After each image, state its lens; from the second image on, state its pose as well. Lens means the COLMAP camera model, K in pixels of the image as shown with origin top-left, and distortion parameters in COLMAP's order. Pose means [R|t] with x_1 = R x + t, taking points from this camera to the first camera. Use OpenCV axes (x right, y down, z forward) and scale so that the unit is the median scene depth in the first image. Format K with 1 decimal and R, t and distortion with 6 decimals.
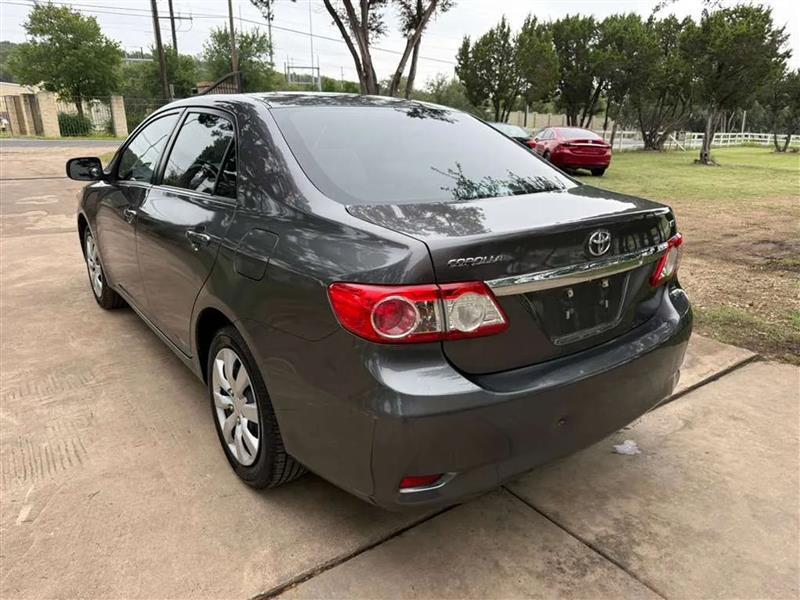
lens RADIAL K [[565.5, 0, 401.8], [0, 565.5, 298.1], [0, 0, 1]] dist [0.023282, -0.032000]
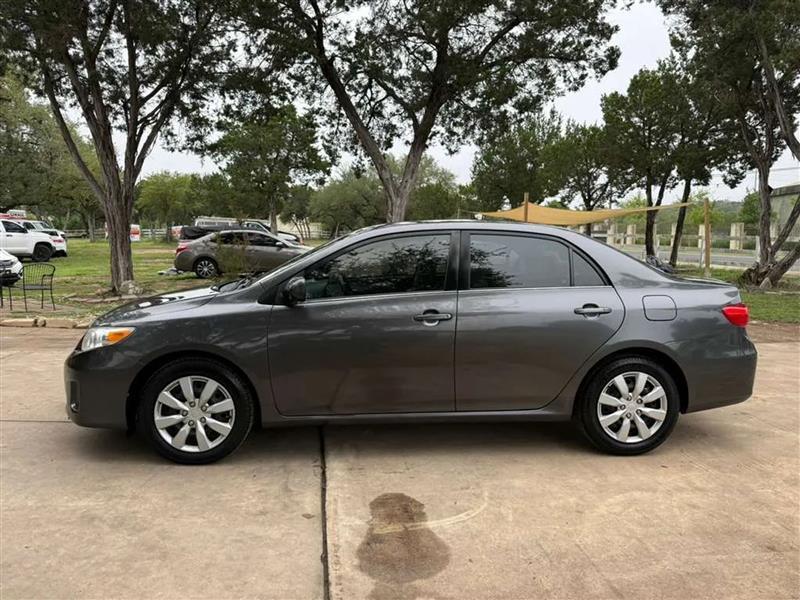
lens RADIAL K [[565.5, 0, 402.8], [0, 565.5, 297.6], [0, 0, 1]] dist [0.023282, -0.032000]
pose [[-0.465544, 0.063268, -0.882760, 0.553002], [-0.286492, 0.932962, 0.217955, -0.177673], [0.837371, 0.354372, -0.416209, 0.620954]]
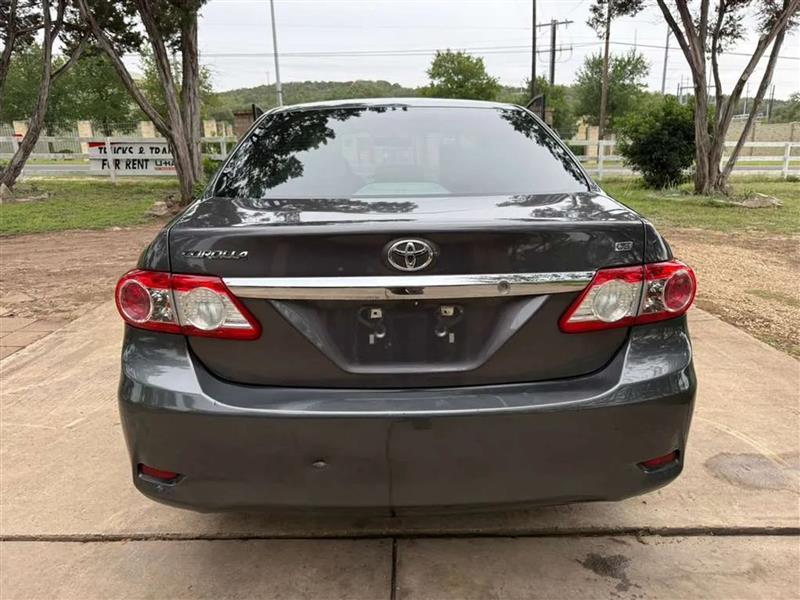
lens RADIAL K [[565.5, 0, 401.6], [0, 565.5, 298.2], [0, 0, 1]] dist [0.023282, -0.032000]
pose [[0.809528, 0.127119, -0.573153, 0.207436], [-0.151535, 0.988438, 0.005195, -0.010511], [0.567187, 0.082648, 0.819432, 0.093334]]
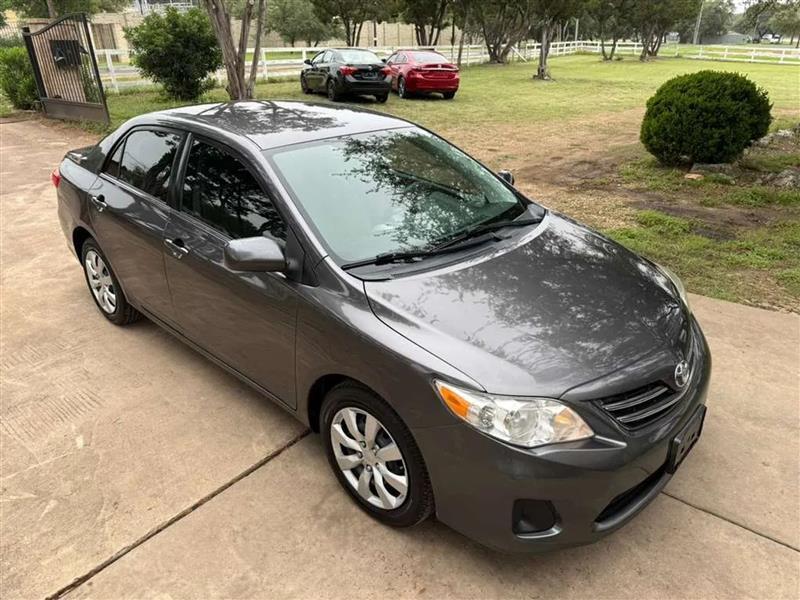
lens RADIAL K [[565.5, 0, 396.4], [0, 565.5, 302.3], [0, 0, 1]] dist [0.023282, -0.032000]
pose [[0.971122, -0.118415, 0.207123, -0.043655], [0.086666, 0.983920, 0.156175, -0.035771], [-0.222286, -0.133715, 0.965769, -0.153945]]
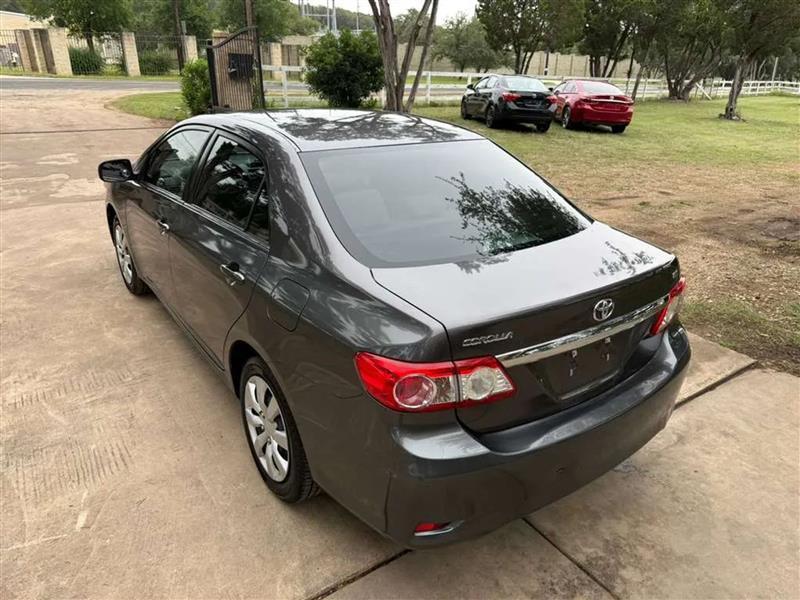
lens RADIAL K [[565.5, 0, 401.8], [0, 565.5, 293.6], [0, 0, 1]] dist [0.023282, -0.032000]
pose [[0.999490, 0.025829, -0.018762, -0.004737], [-0.023969, 0.995341, 0.093386, -0.057430], [0.021086, -0.092889, 0.995453, -0.022770]]
